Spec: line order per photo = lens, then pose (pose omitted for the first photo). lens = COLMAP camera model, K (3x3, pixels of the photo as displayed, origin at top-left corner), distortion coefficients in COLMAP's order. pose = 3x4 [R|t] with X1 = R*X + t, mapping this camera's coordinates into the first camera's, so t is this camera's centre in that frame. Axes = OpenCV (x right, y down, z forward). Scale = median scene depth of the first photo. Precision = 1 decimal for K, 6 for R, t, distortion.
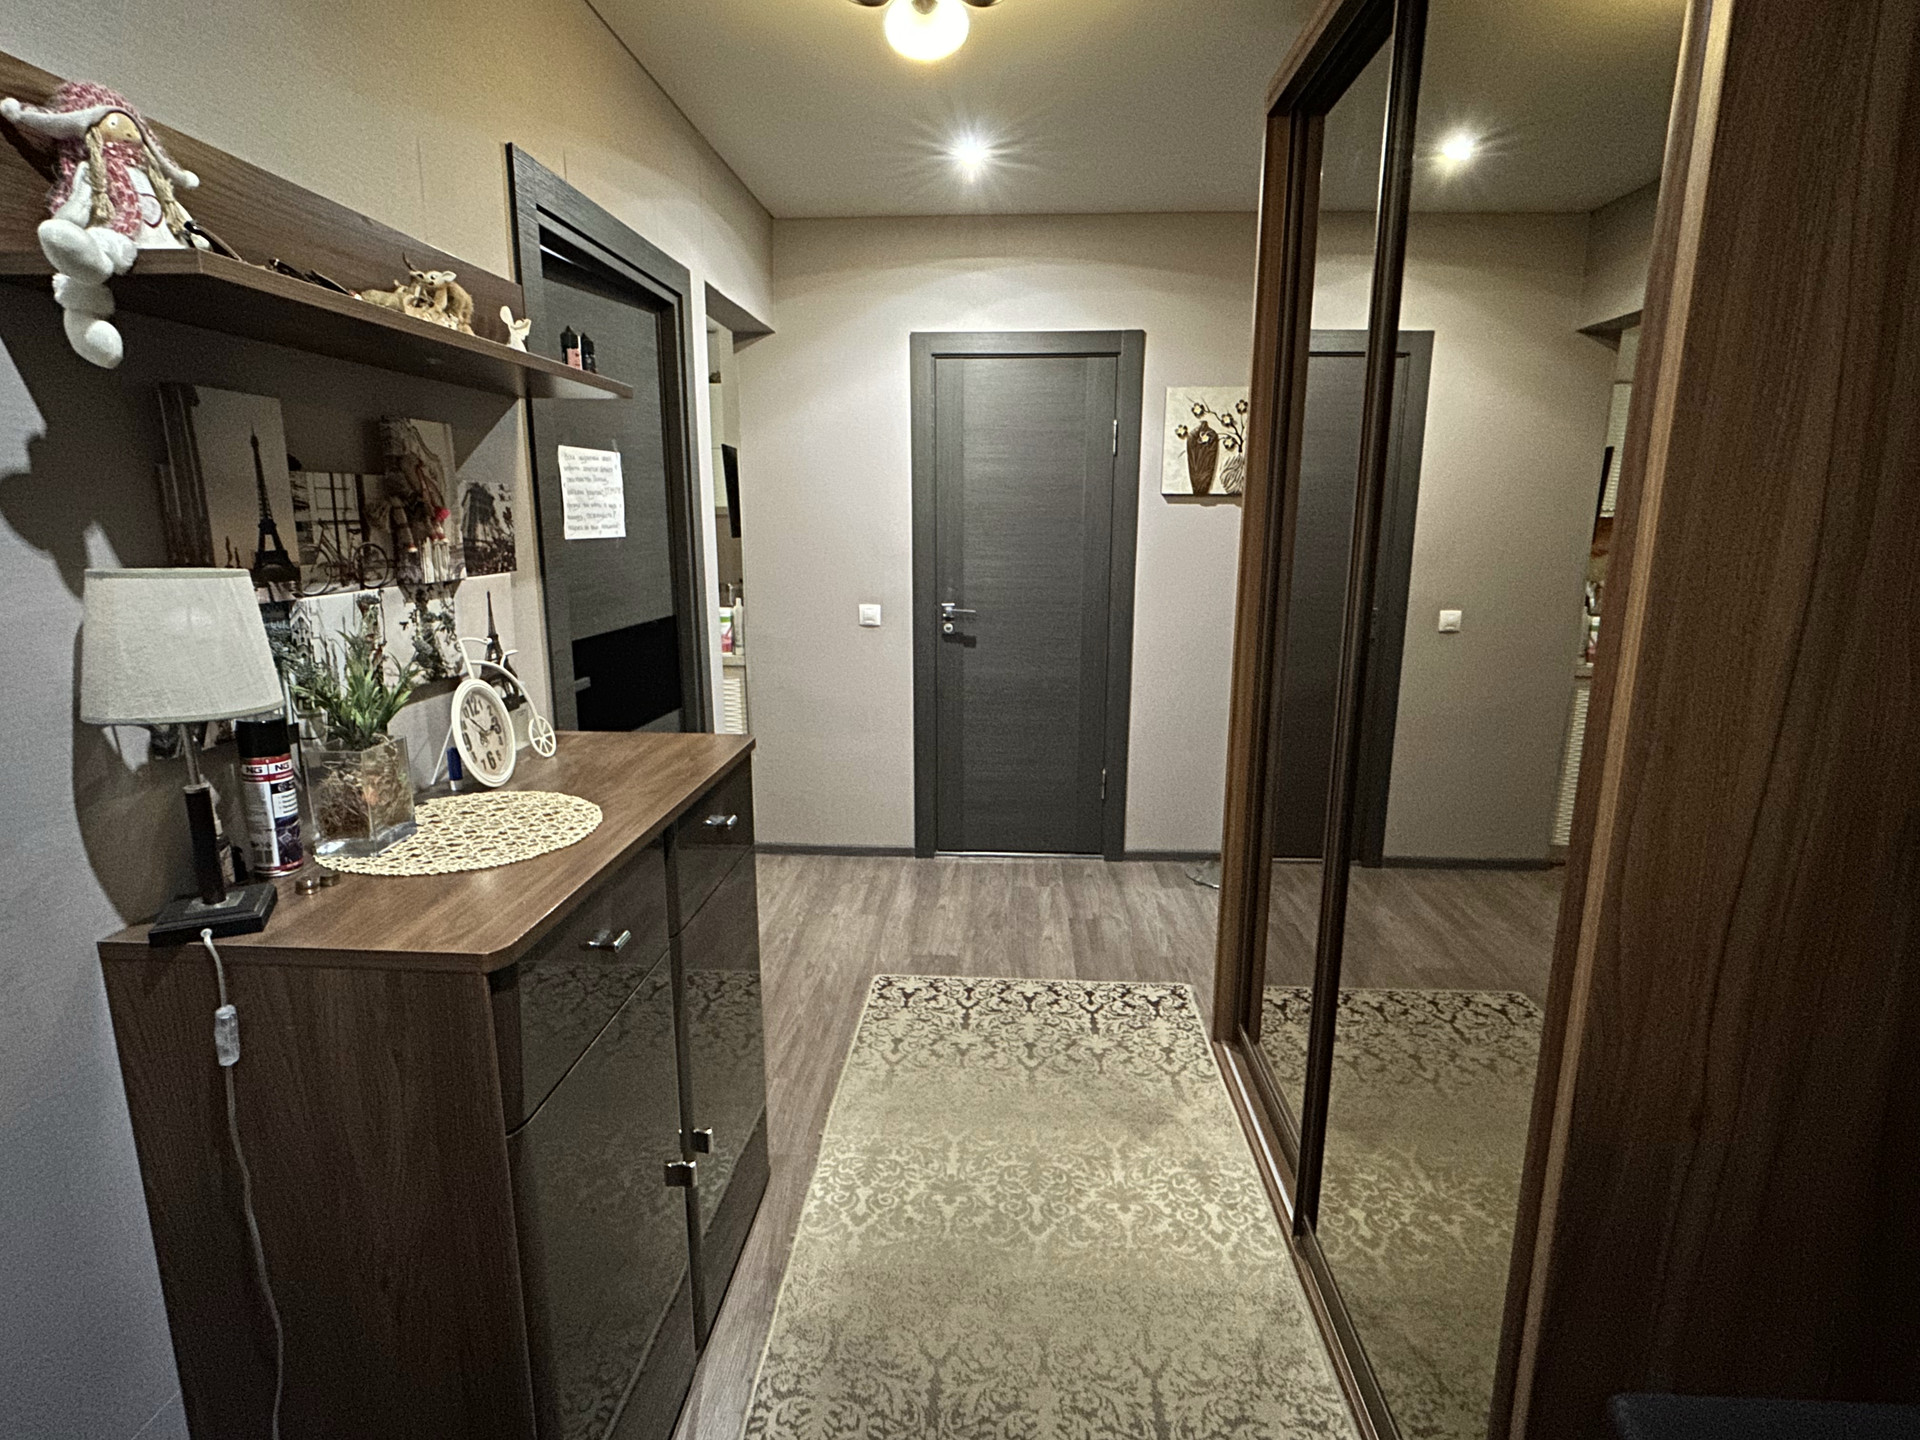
lens RADIAL K [[985.7, 0, 960.0], [0, 985.7, 720.0], [0, 0, 1]] dist [0.000352, 0.000068]
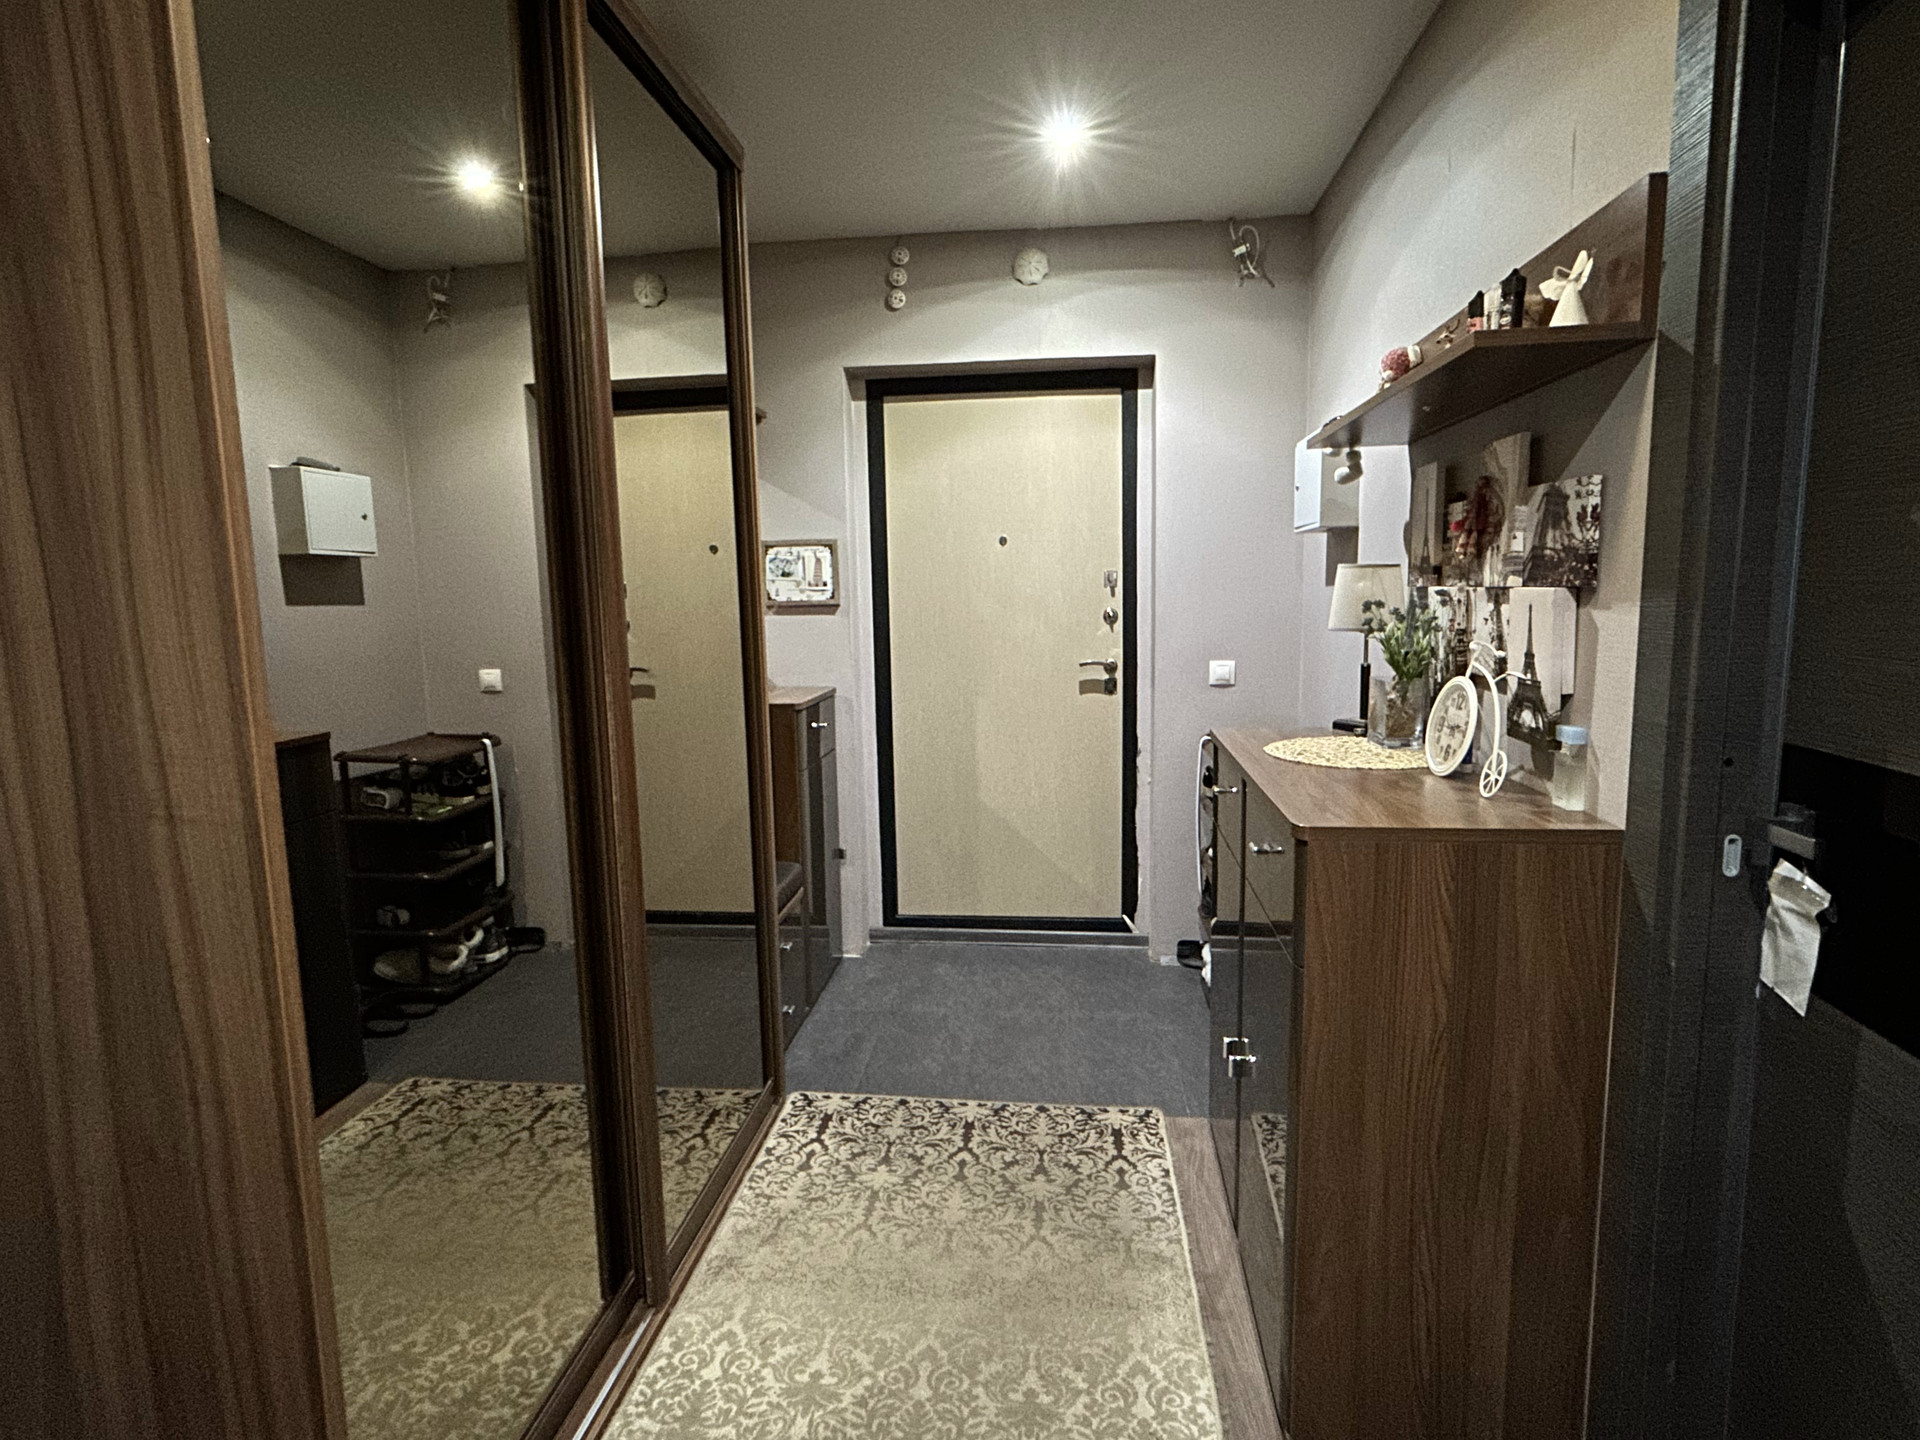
lens RADIAL K [[985.7, 0, 960.0], [0, 985.7, 720.0], [0, 0, 1]] dist [0.000352, 0.000068]
pose [[-0.997789, 0.008197, 0.065949, -0.012459], [0.029852, 0.941894, 0.334582, -0.337488], [-0.059375, 0.335811, -0.940056, 1.853437]]
